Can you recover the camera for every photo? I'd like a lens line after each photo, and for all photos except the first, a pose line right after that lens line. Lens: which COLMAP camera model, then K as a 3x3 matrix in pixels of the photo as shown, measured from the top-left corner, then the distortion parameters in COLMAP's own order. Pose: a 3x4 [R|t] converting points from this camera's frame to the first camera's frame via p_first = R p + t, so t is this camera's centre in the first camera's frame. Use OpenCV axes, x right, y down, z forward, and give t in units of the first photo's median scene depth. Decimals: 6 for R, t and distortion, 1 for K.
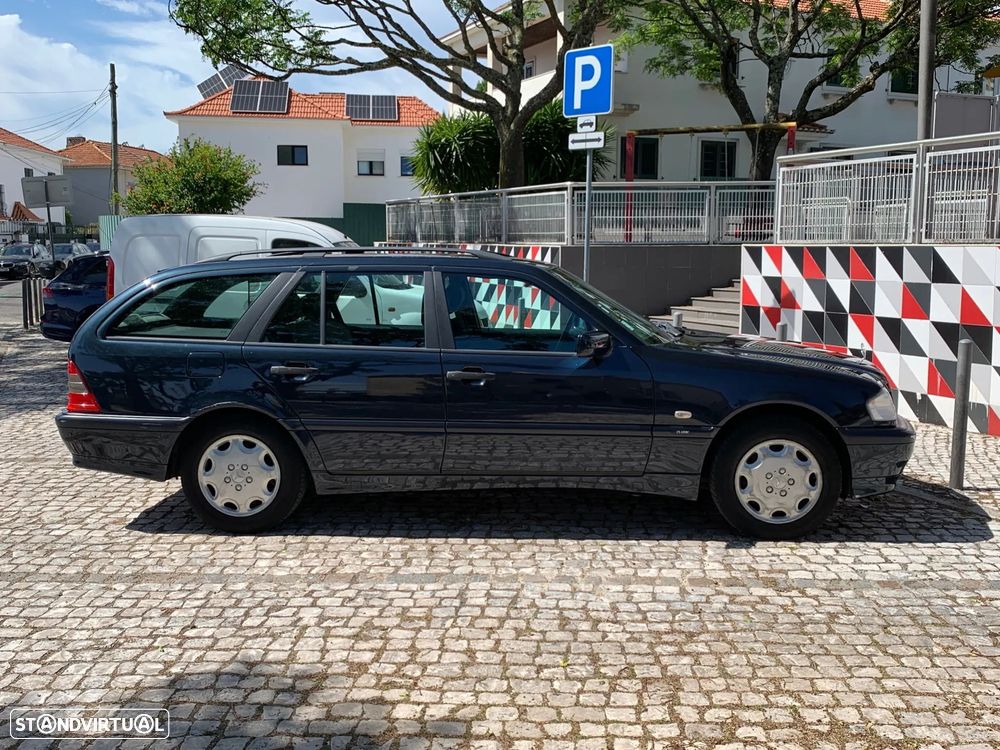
lens RADIAL K [[1038.1, 0, 512.4], [0, 1038.1, 372.7], [0, 0, 1]] dist [0.161049, -0.406473]
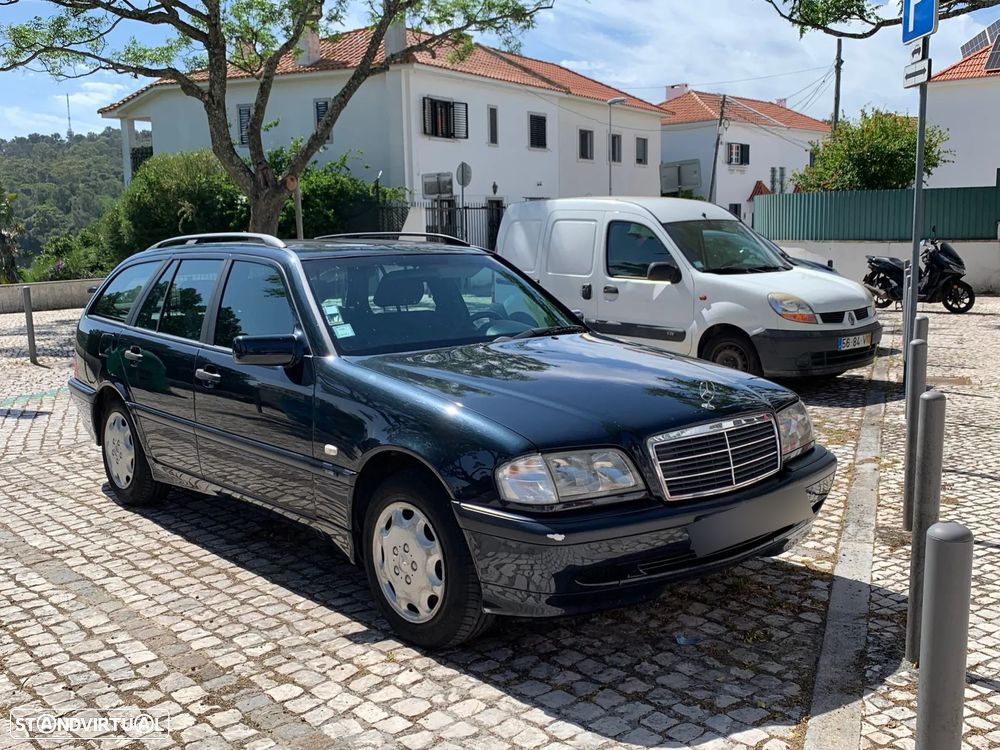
lens RADIAL K [[1038.1, 0, 512.4], [0, 1038.1, 372.7], [0, 0, 1]] dist [0.161049, -0.406473]
pose [[0.685800, 0.085672, -0.722730, 0.631510], [-0.069500, 0.996218, 0.052143, -0.051602], [0.724464, 0.014470, 0.689161, 0.443444]]
